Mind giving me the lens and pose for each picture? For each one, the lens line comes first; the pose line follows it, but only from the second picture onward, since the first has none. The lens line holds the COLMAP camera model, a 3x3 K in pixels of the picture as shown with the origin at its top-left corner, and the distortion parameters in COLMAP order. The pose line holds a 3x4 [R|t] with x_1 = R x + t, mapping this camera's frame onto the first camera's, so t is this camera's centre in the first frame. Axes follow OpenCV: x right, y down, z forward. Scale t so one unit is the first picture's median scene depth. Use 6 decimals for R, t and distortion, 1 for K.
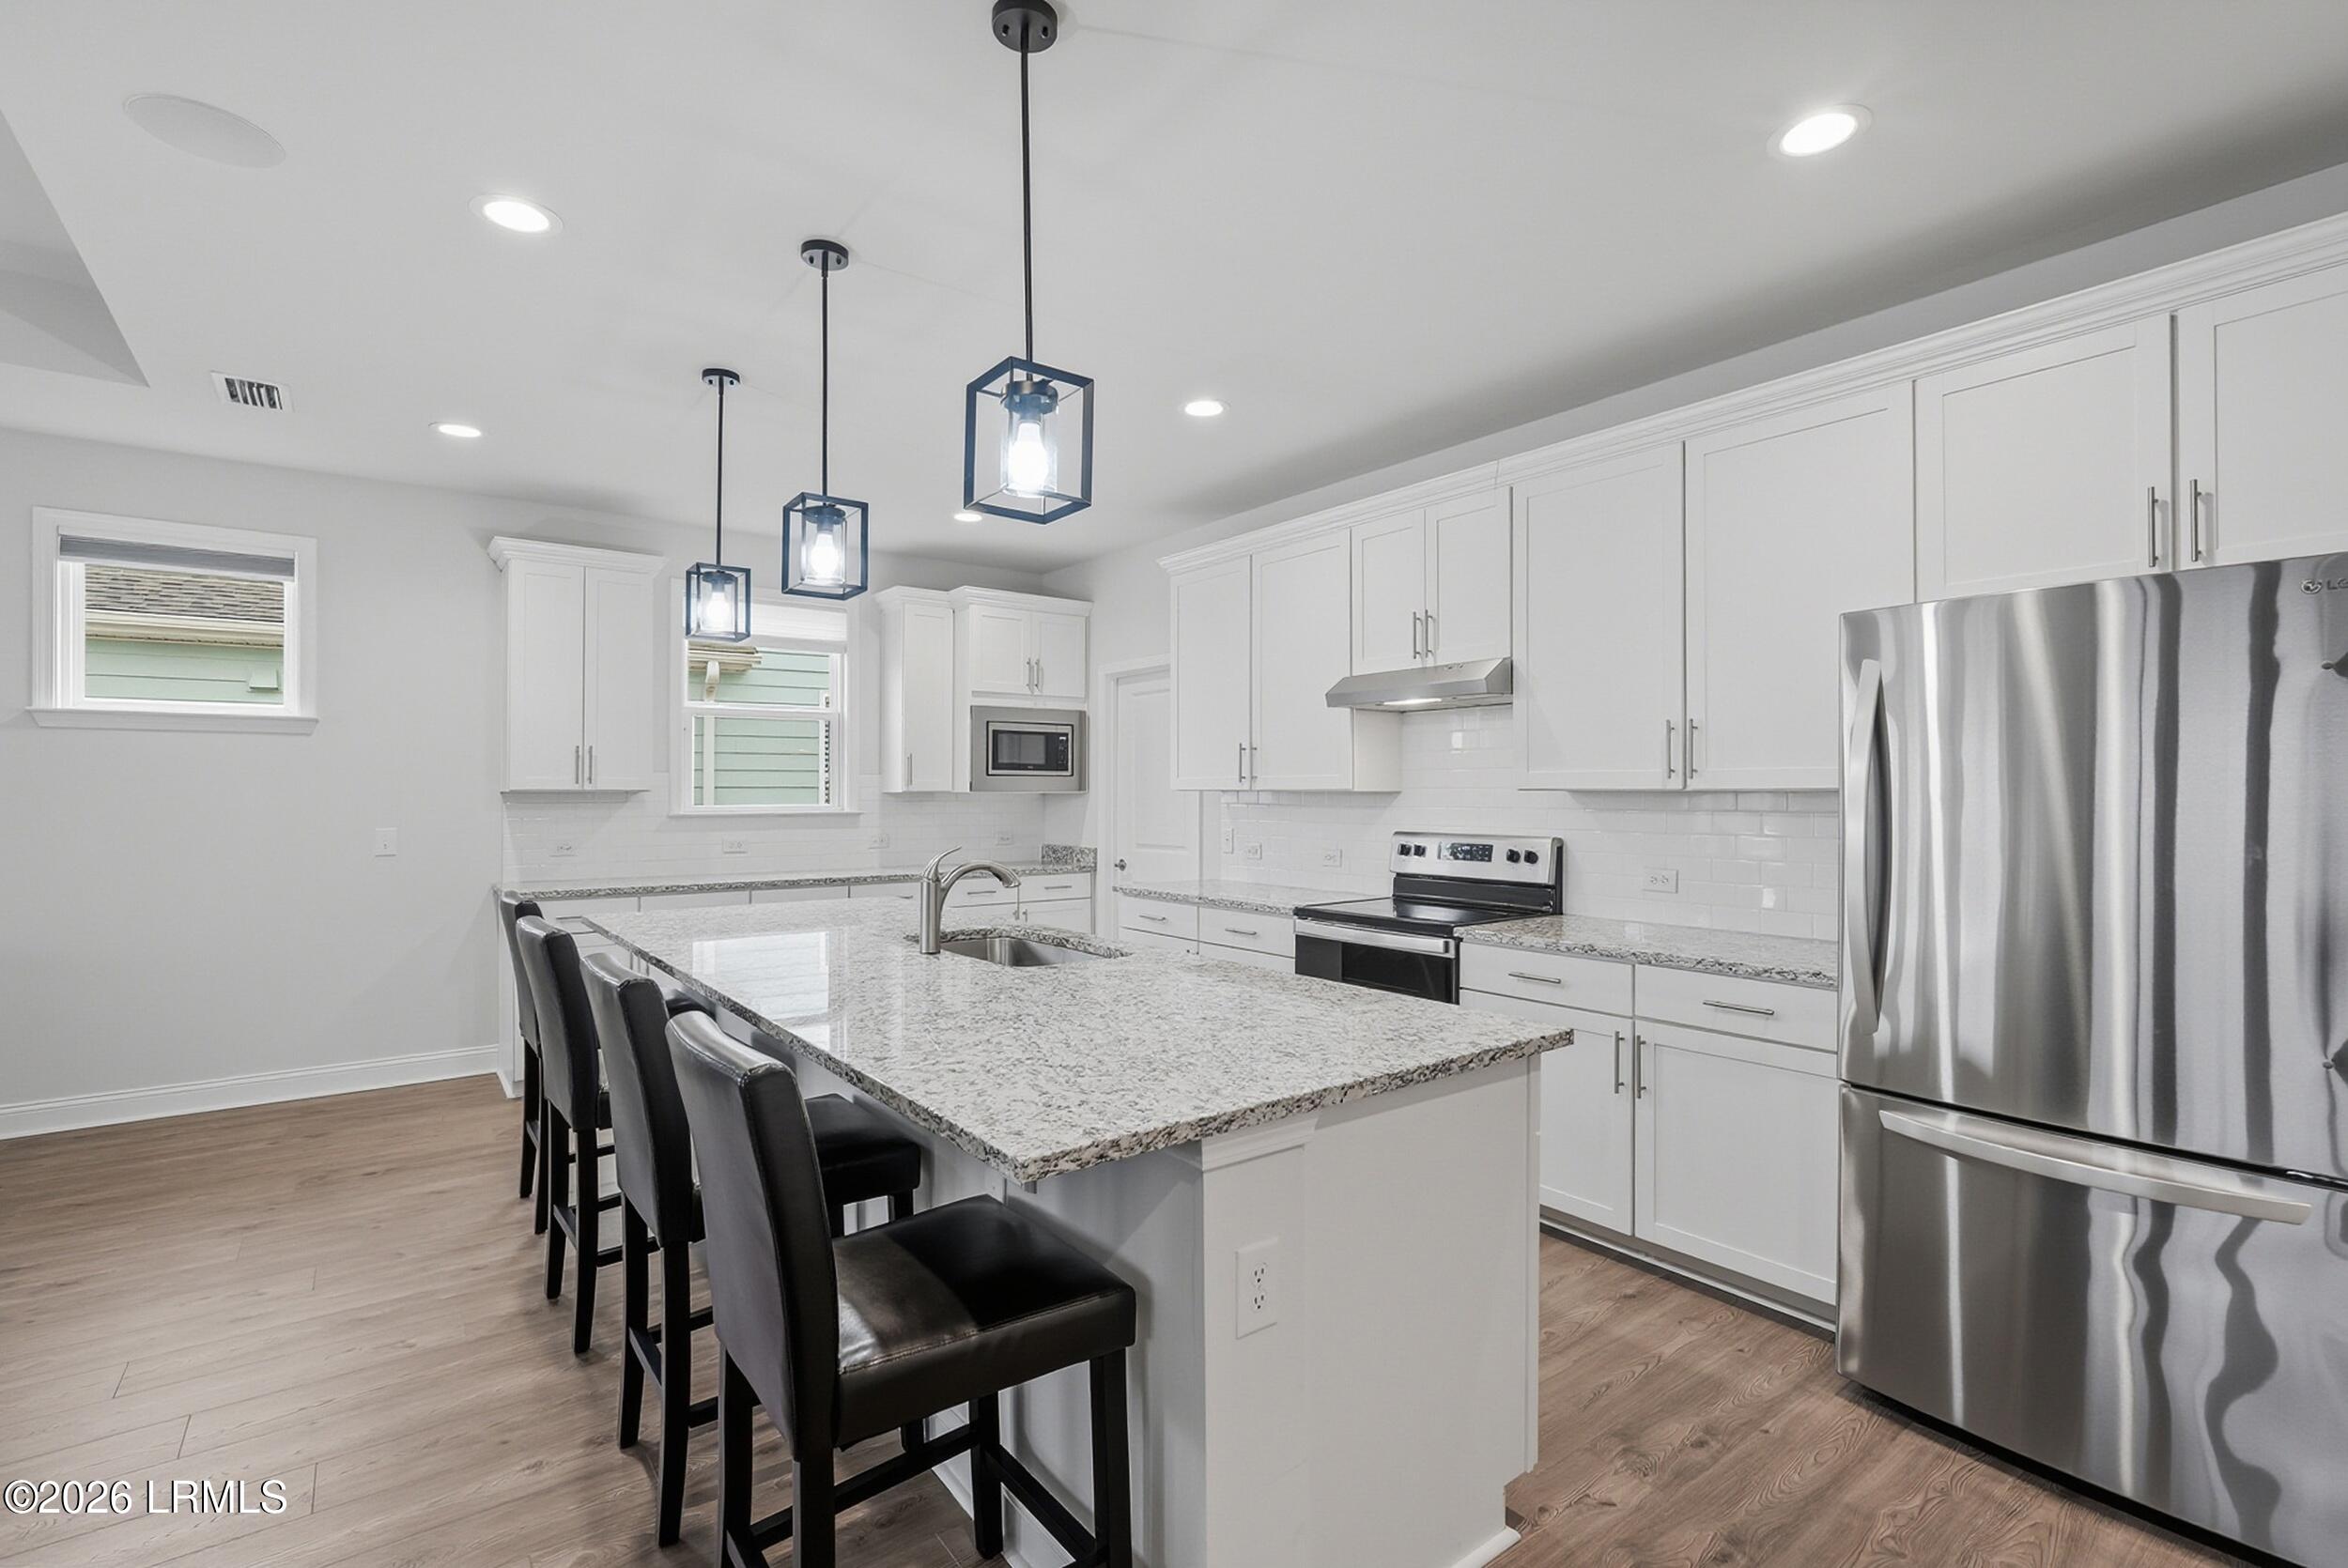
lens RADIAL K [[1047.4, 0, 1163.6], [0, 1047.4, 785.7], [0, 0, 1]] dist [-0.008636, 0.000030]
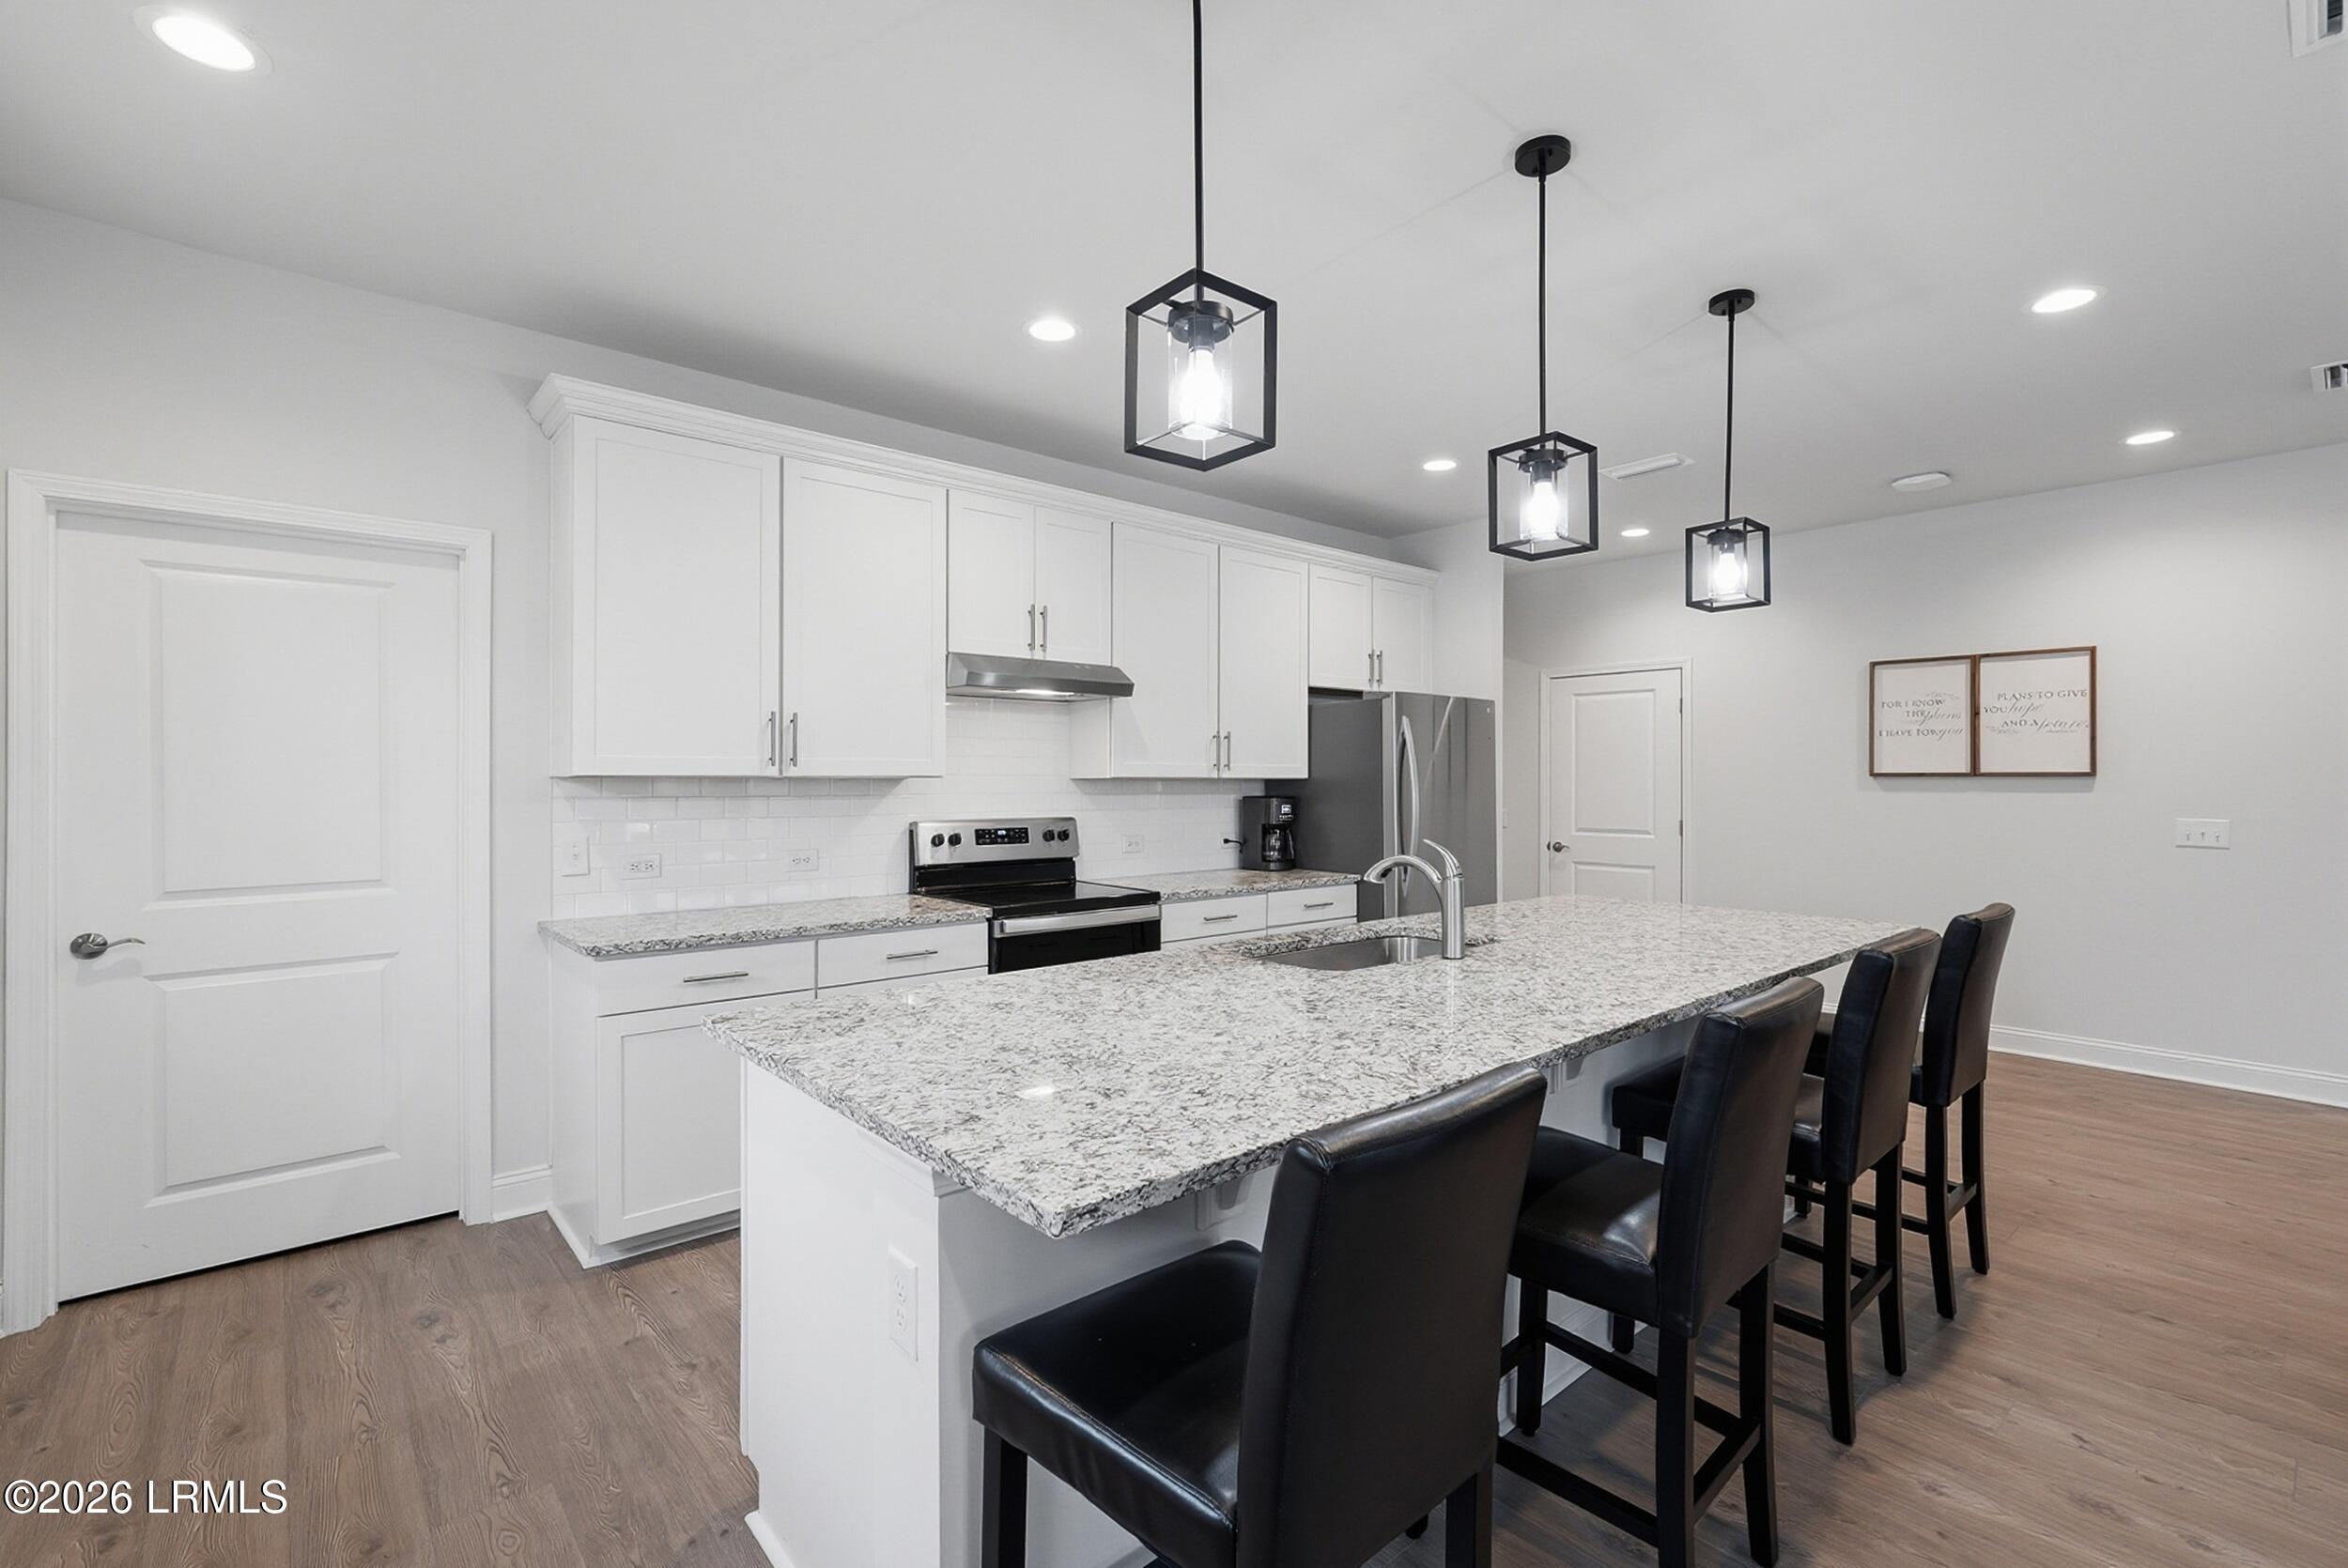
lens RADIAL K [[1047.4, 0, 1176.6], [0, 1047.4, 793.0], [0, 0, 1]] dist [-0.008636, 0.000030]
pose [[-0.080871, -0.008910, 0.996685, -0.783410], [-0.009371, 0.999923, 0.008179, 0.010477], [-0.996681, -0.008679, -0.080948, 0.933710]]
